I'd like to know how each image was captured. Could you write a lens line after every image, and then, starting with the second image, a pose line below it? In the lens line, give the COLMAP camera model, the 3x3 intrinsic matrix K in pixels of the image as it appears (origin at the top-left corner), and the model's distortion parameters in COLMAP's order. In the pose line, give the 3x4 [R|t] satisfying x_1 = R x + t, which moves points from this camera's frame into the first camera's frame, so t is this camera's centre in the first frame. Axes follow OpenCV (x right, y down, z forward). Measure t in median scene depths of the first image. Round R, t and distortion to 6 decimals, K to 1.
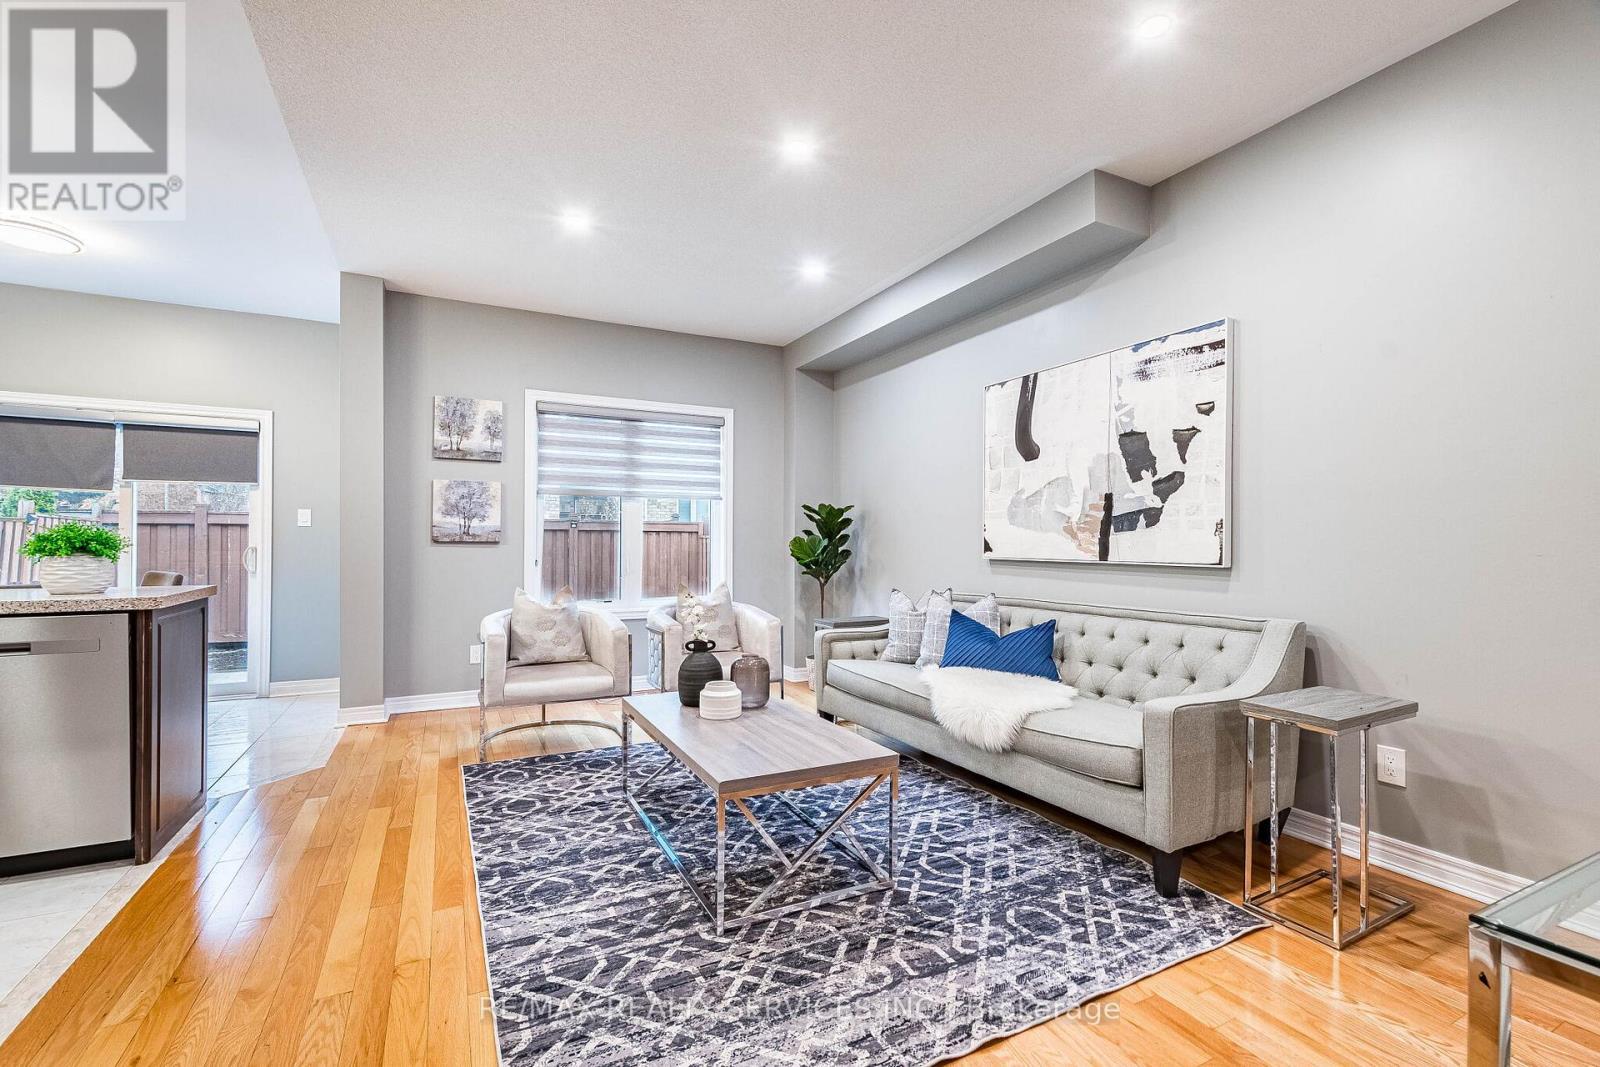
lens RADIAL K [[695.0, 0, 797.4], [0, 695.0, 546.9], [0, 0, 1]] dist [0.000479, -0.000169]
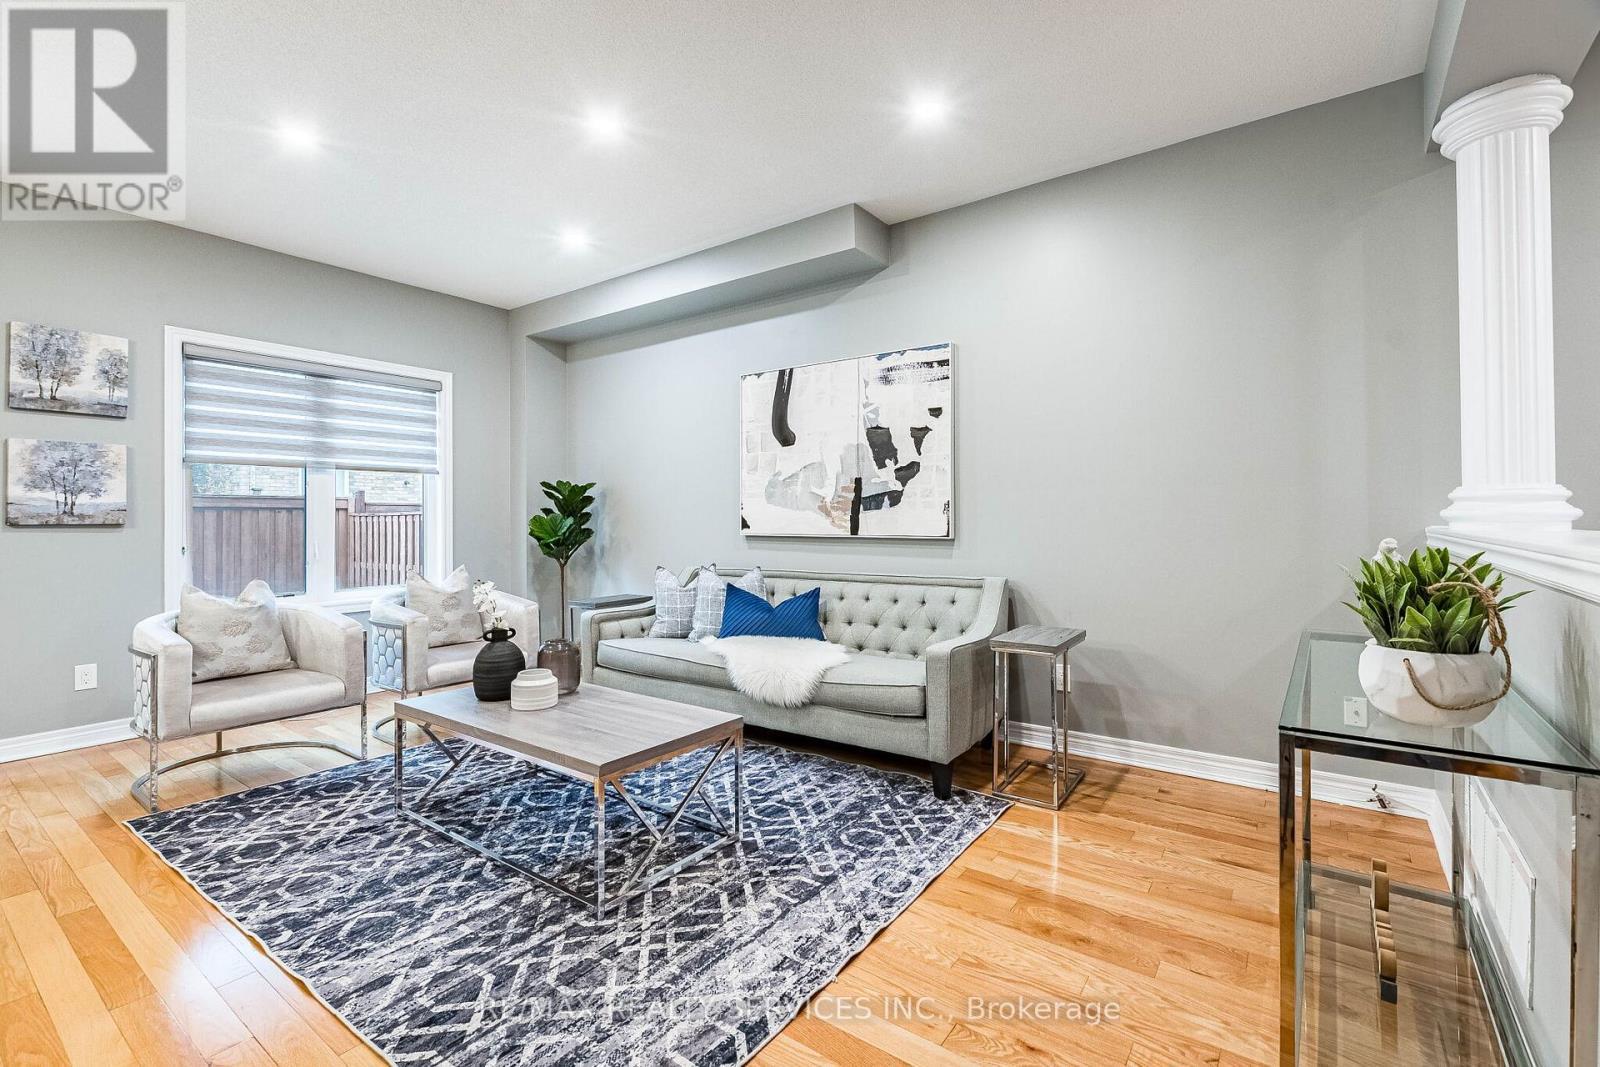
lens RADIAL K [[705.2, 0, 799.7], [0, 705.2, 520.7], [0, 0, 1]] dist [-0.002524, -0.000520]
pose [[0.889958, -0.008926, 0.455954, -0.209715], [0.010407, 0.999946, -0.000737, -0.004862], [-0.455923, 0.005401, 0.890003, -0.019659]]
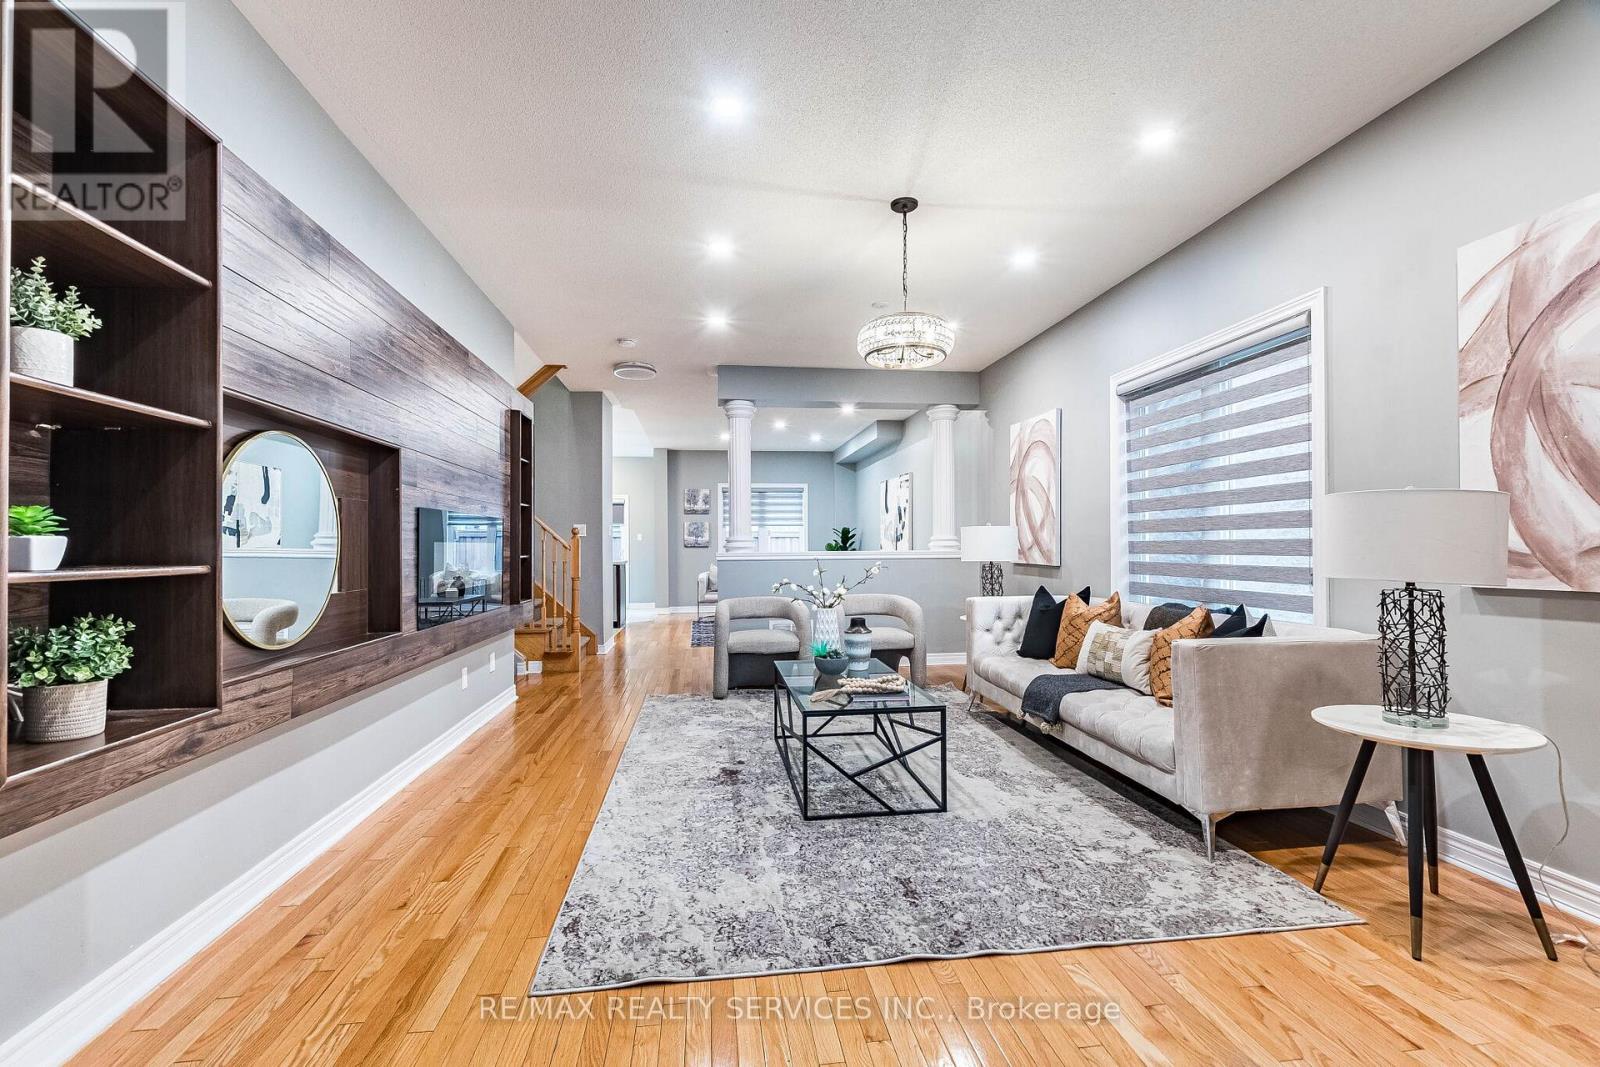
lens RADIAL K [[695.0, 0, 797.4], [0, 695.0, 546.9], [0, 0, 1]] dist [0.000479, -0.000169]
pose [[0.943192, -0.010480, -0.332083, 1.145861], [0.010915, 0.999940, -0.000556, -0.000555], [0.332069, -0.003100, 0.943250, -2.037500]]
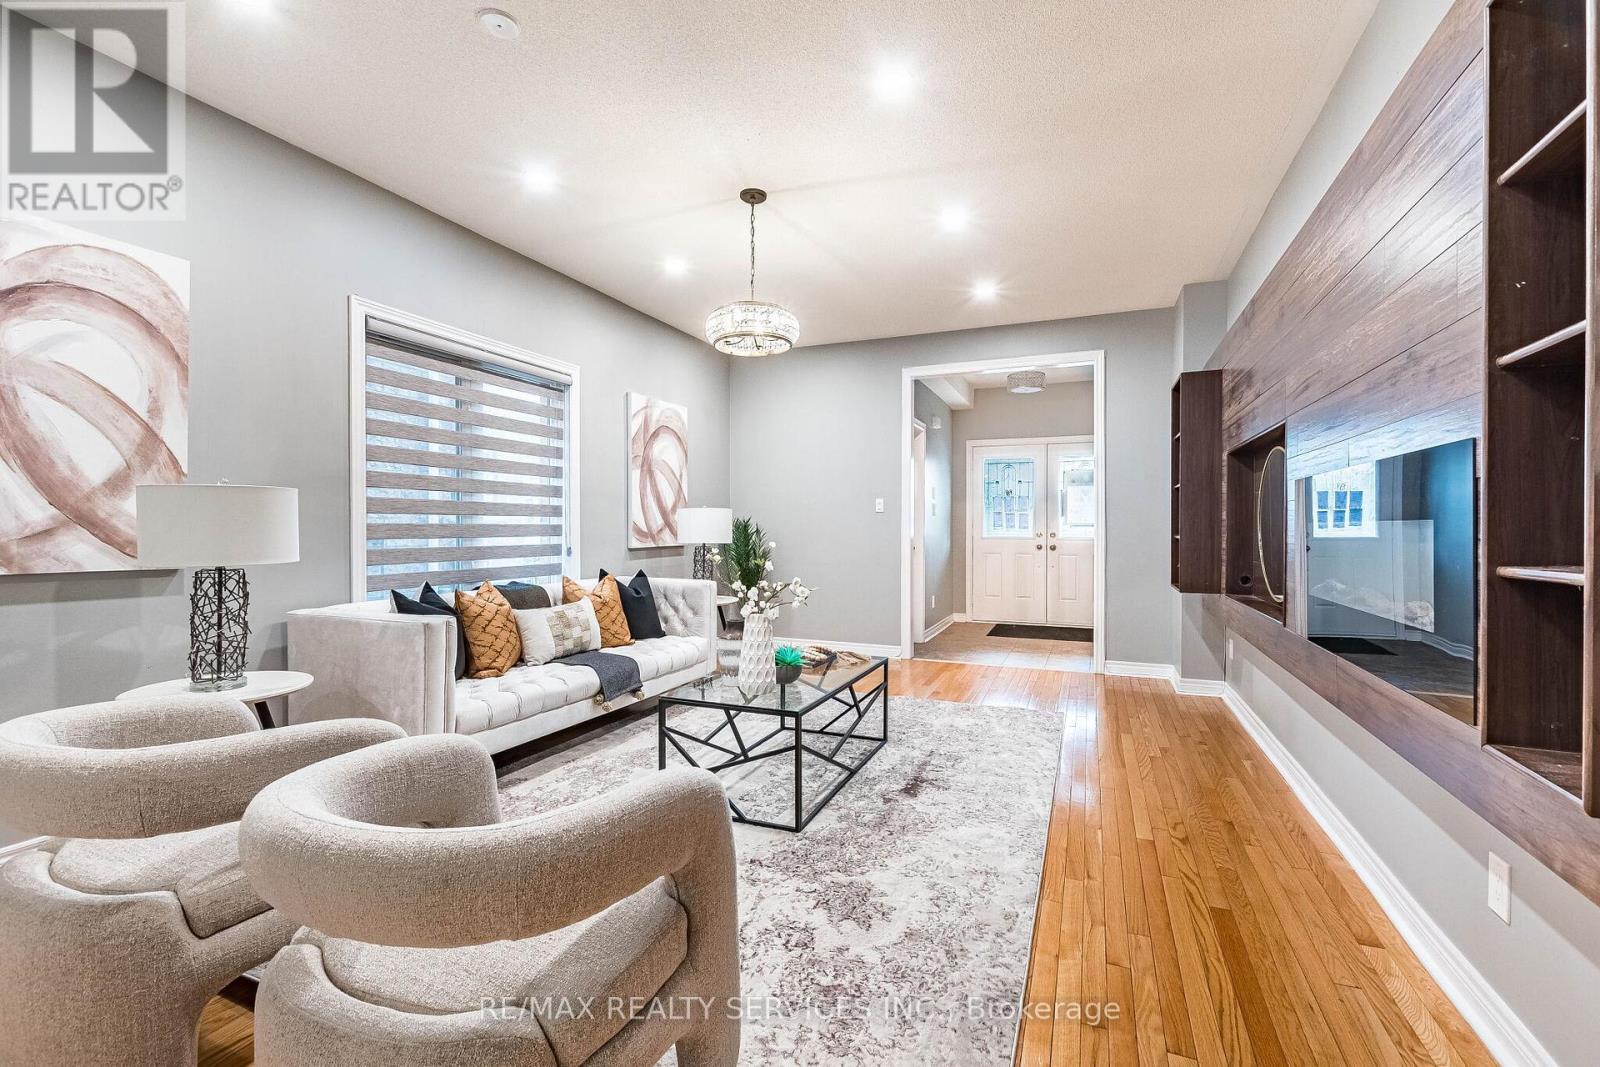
lens RADIAL K [[716.2, 0, 800.0], [0, 716.2, 533.5], [0, 0, 1]] dist [-0.000181, -0.000072]
pose [[-0.654540, -0.013915, 0.755899, -2.589635], [-0.007177, 0.999900, 0.012192, -0.025905], [-0.755993, 0.002555, -0.654574, 3.889821]]
